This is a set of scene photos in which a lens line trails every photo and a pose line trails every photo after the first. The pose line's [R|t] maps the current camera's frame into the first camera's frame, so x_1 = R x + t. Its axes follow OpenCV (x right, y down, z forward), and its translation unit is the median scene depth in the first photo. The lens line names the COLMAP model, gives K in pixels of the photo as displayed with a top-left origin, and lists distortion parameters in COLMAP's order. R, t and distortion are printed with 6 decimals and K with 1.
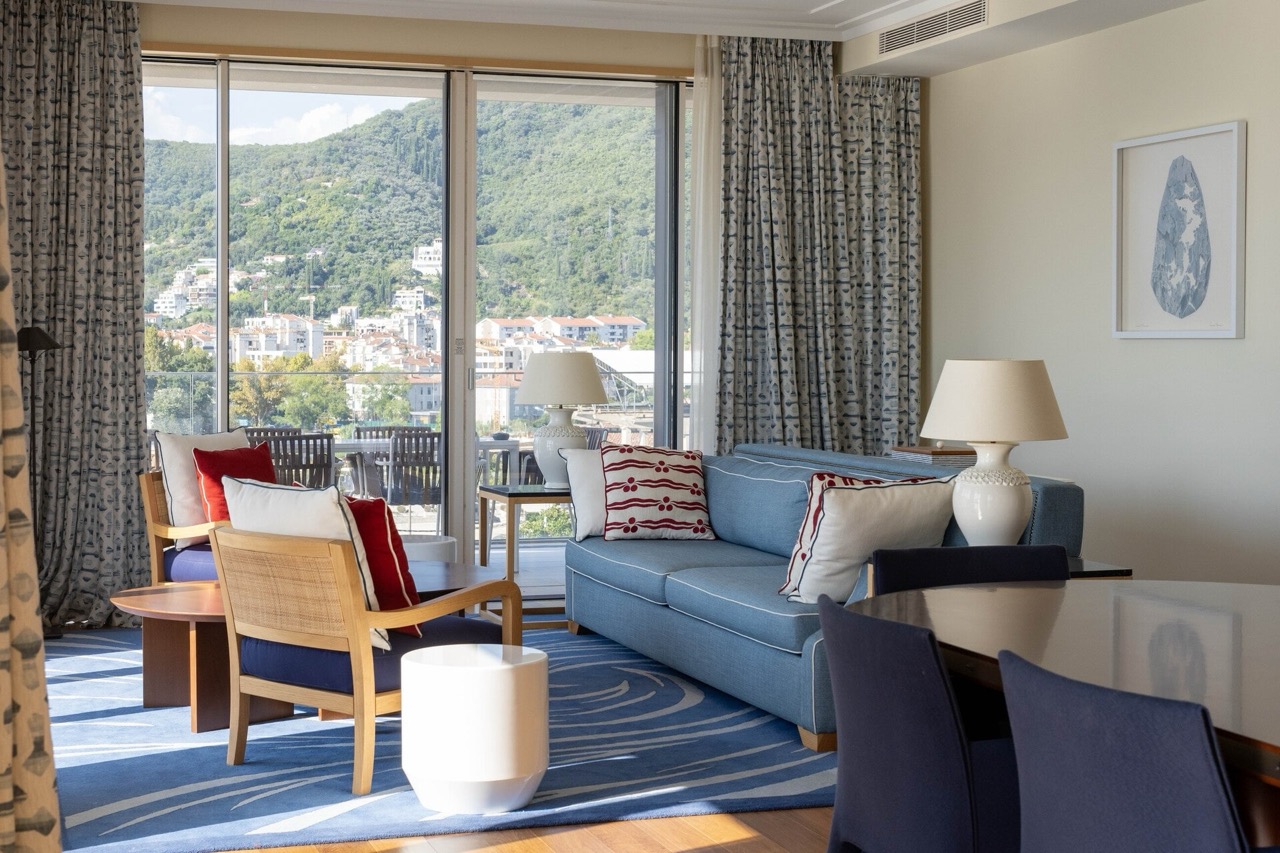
lens RADIAL K [[1847.4, 0, 542.5], [0, 1847.4, 442.7], [0, 0, 1]] dist [0.018044, 0.000000]
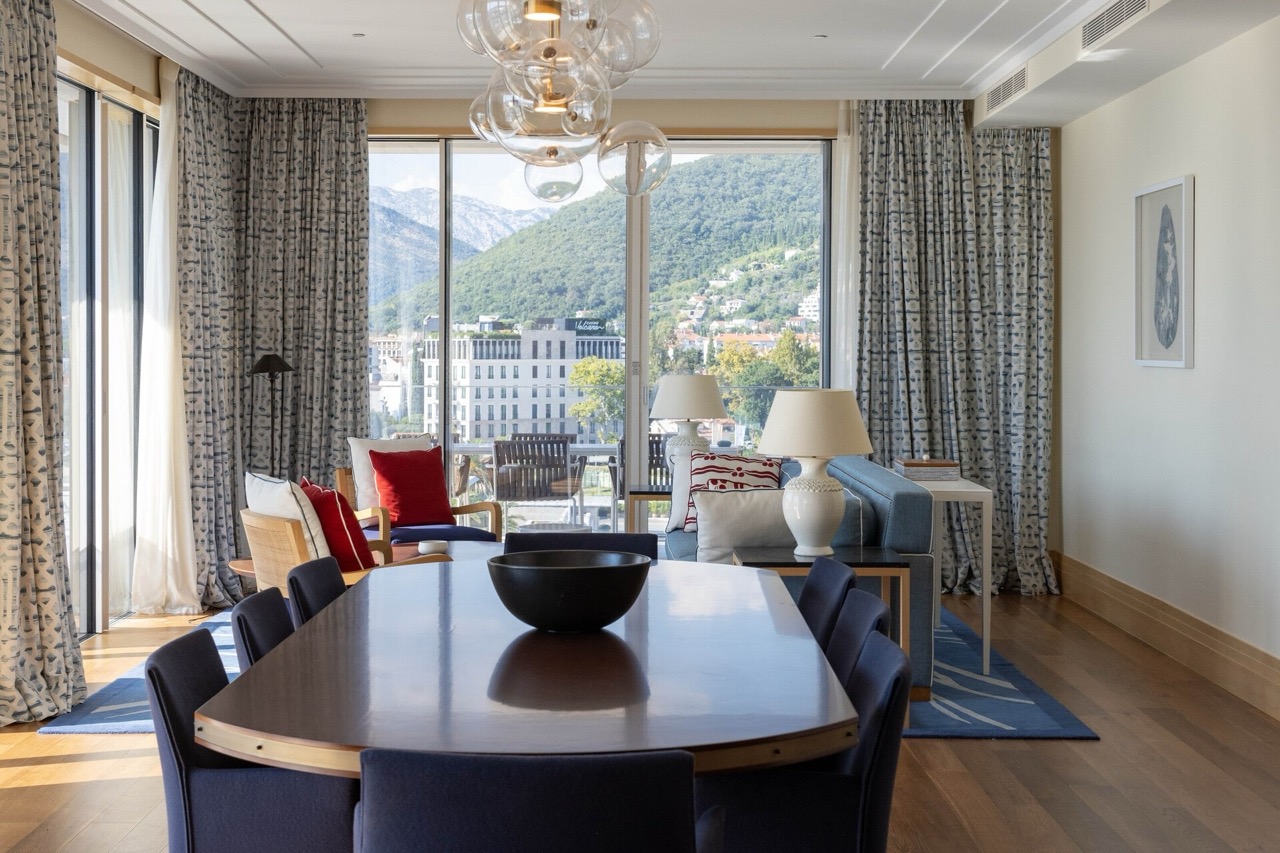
lens RADIAL K [[1847.4, 0, 650.7], [0, 1847.4, 416.8], [0, 0, 1]] dist [0.018044, 0.000000]
pose [[0.954277, 0.011261, -0.298712, 0.317145], [-0.015586, 0.999805, -0.012101, -0.006297], [0.298518, 0.016204, 0.954267, -0.134731]]
